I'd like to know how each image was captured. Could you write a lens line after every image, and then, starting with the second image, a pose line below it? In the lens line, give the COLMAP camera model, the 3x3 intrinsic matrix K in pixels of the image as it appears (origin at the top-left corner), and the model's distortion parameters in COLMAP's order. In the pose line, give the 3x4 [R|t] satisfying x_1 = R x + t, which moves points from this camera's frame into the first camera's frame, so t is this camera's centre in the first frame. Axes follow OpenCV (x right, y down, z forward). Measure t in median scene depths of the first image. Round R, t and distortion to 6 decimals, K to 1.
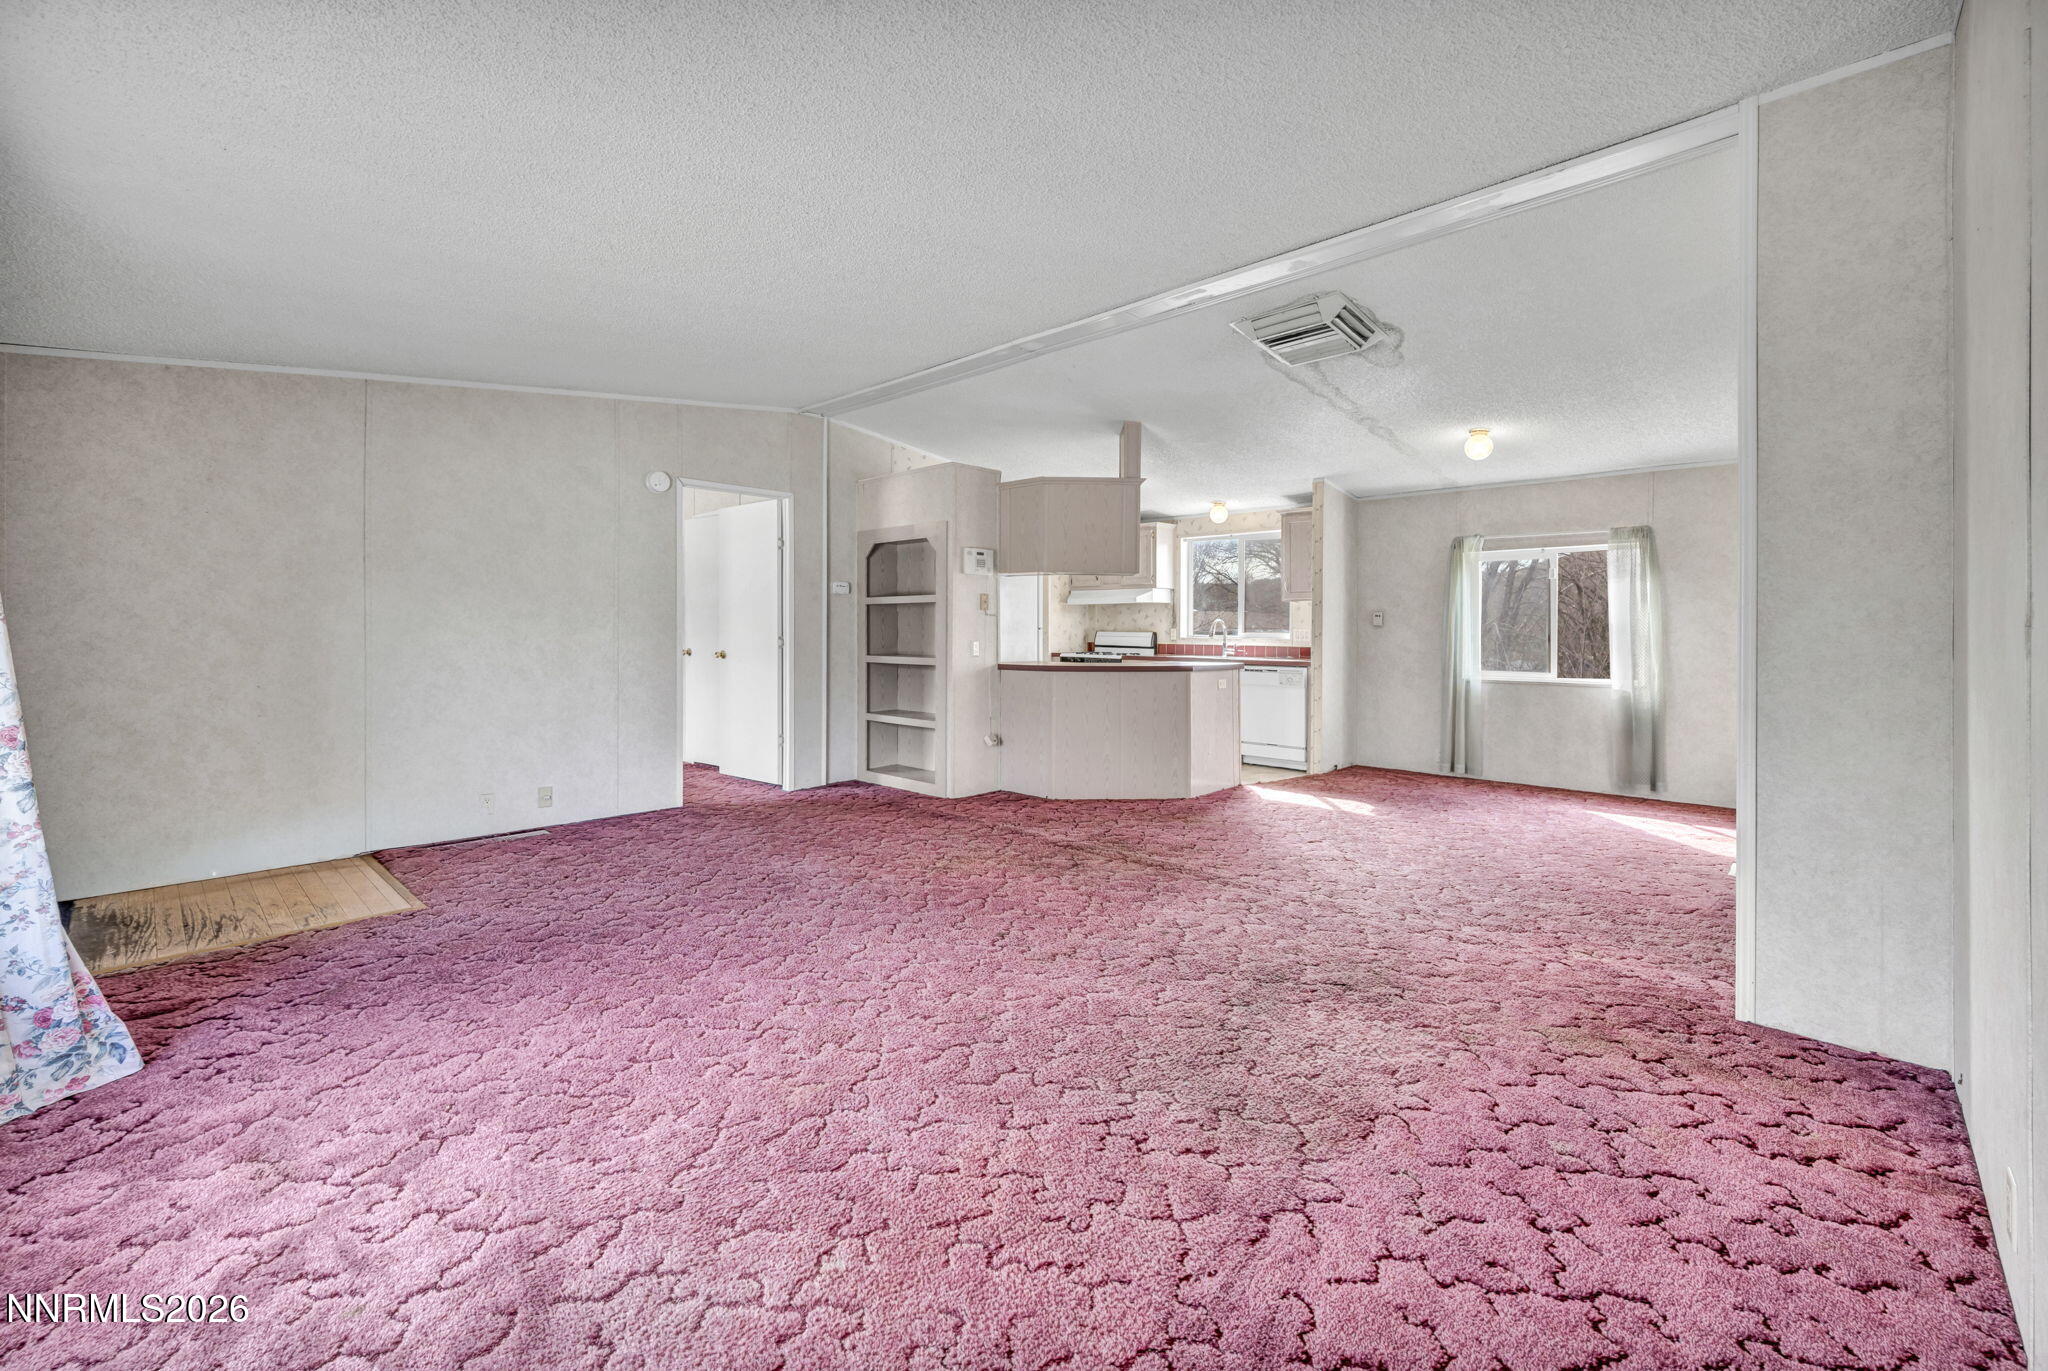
lens RADIAL K [[860.1, 0, 1030.8], [0, 860.1, 617.3], [0, 0, 1]] dist [0.000112, 0.000015]
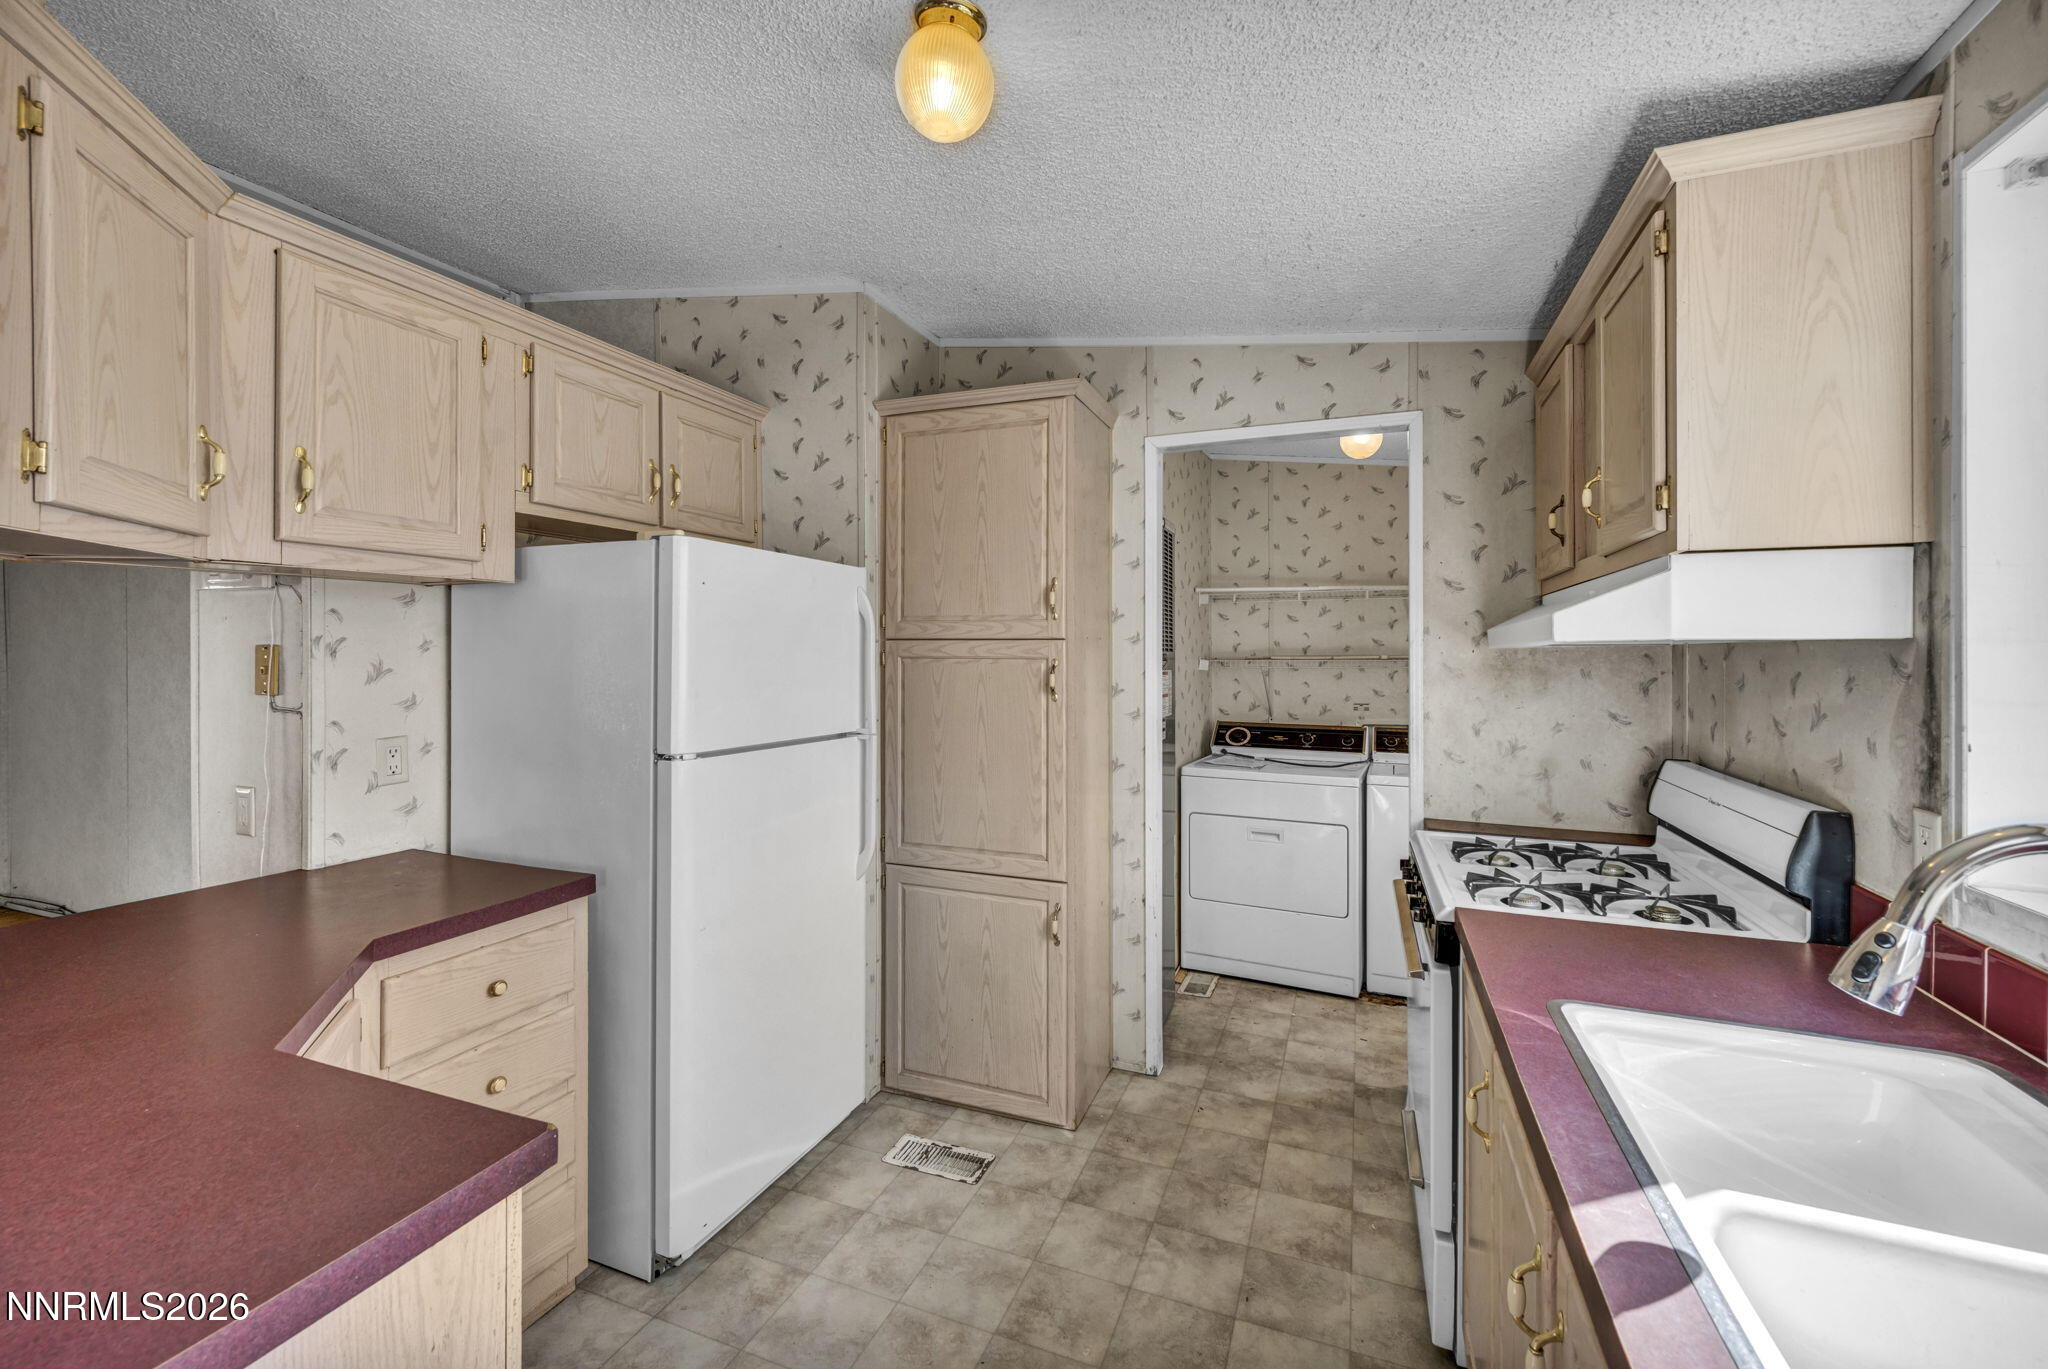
lens RADIAL K [[839.9, 0, 1029.7], [0, 839.9, 644.7], [0, 0, 1]] dist [-0.000208, -0.000314]
pose [[0.369106, -0.011370, -0.929318, 0.259745], [0.008128, 0.999926, -0.009006, -0.016552], [0.929352, -0.004229, 0.369171, 0.858212]]
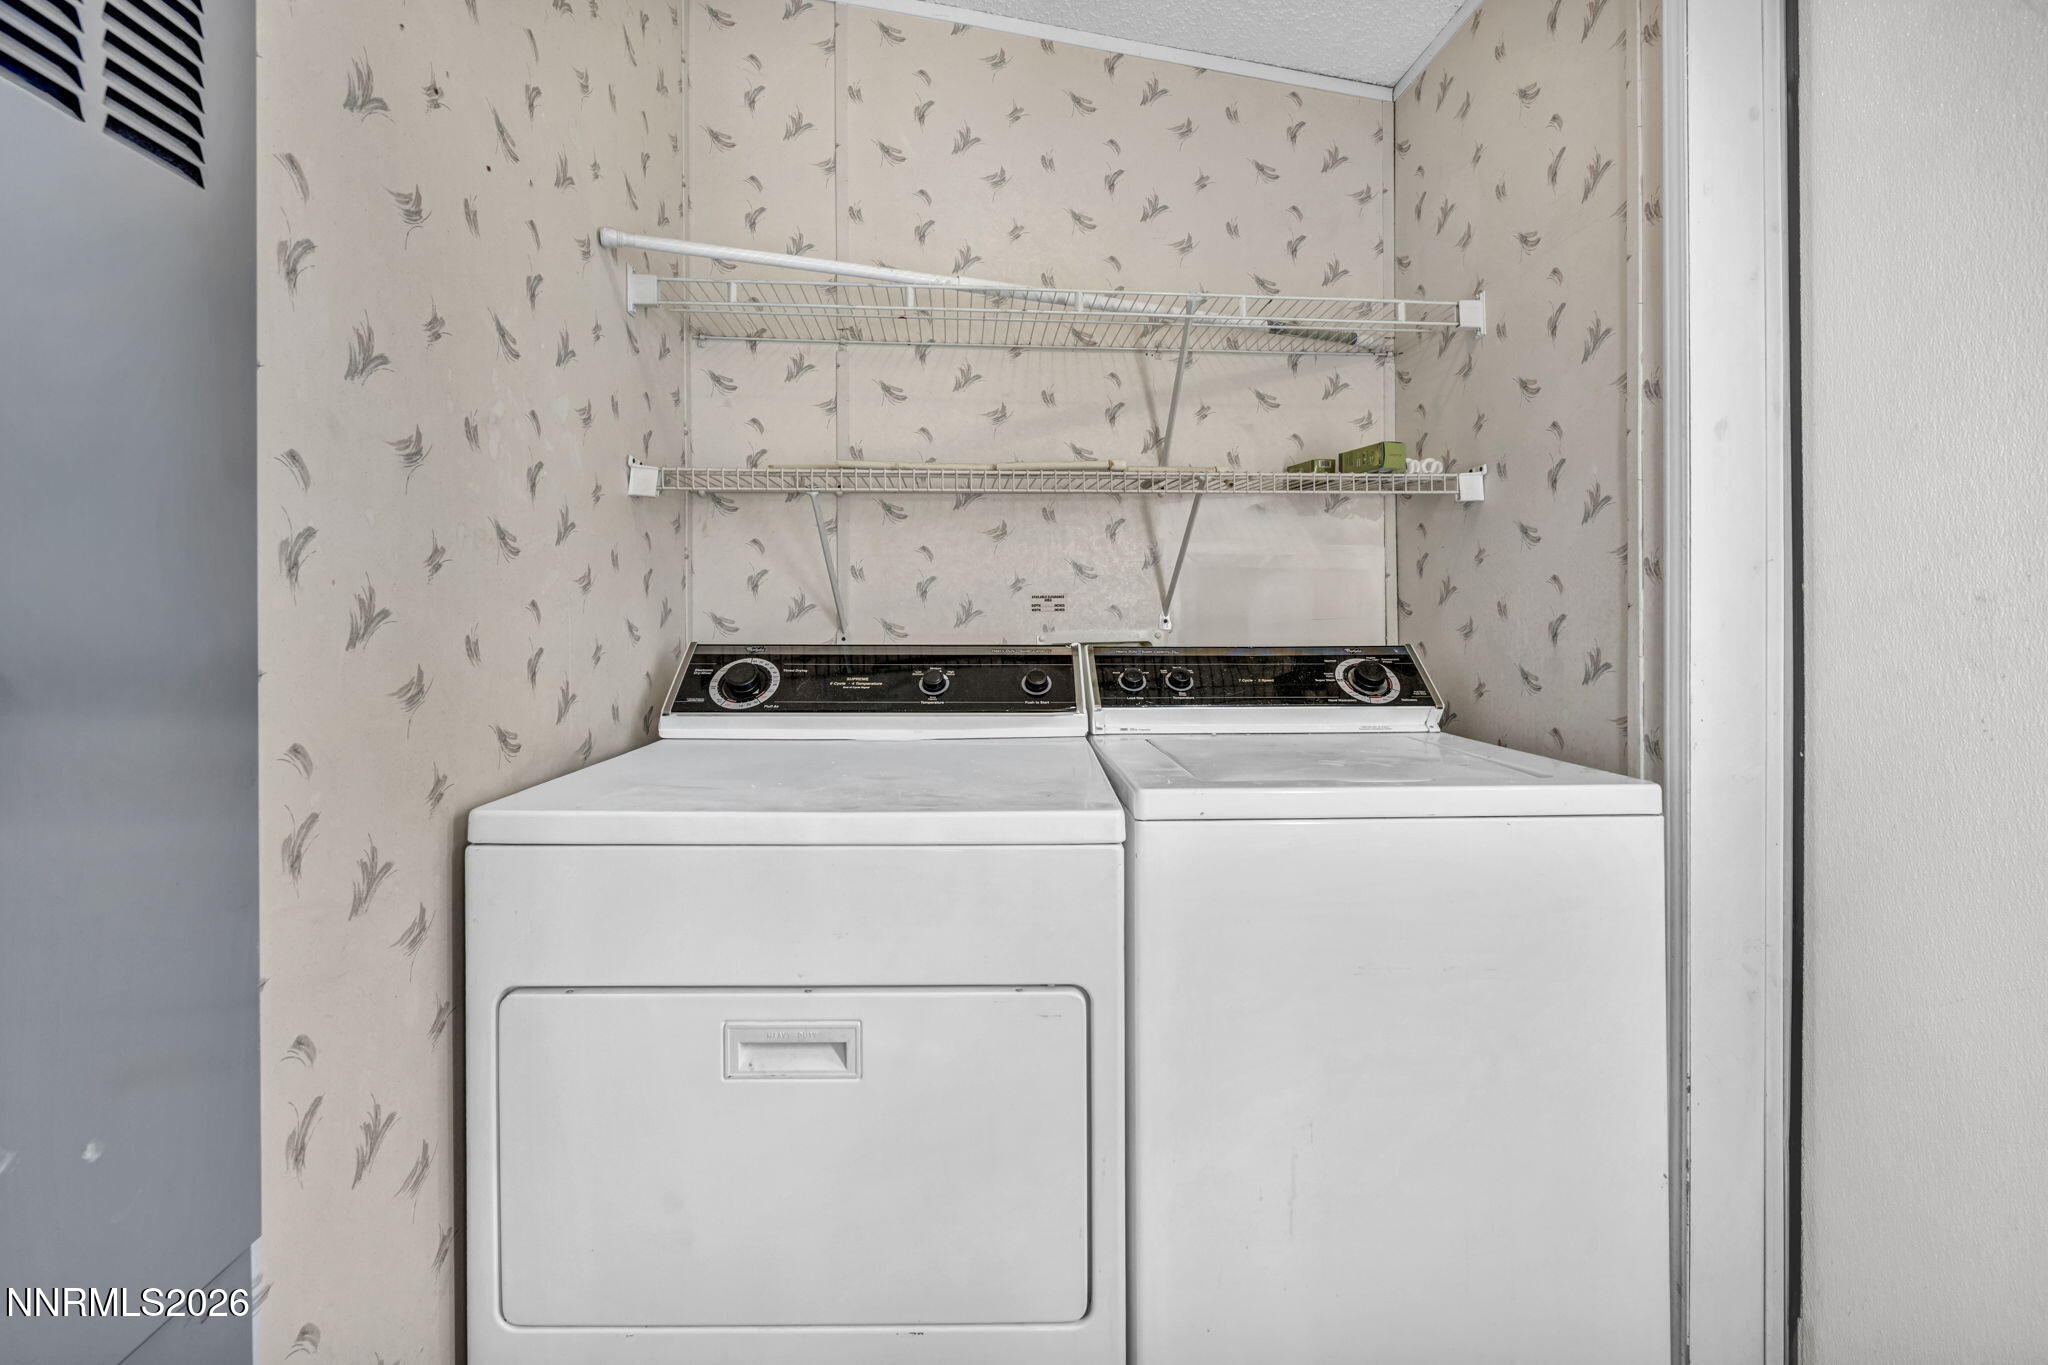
lens RADIAL K [[852.1, 0, 1025.6], [0, 852.1, 603.2], [0, 0, 1]] dist [0.000893, 0.000120]
pose [[0.743664, -0.009454, -0.668486, -0.002737], [0.010704, 0.999940, -0.002234, 0.019572], [0.668467, -0.005494, 0.743721, 1.069719]]
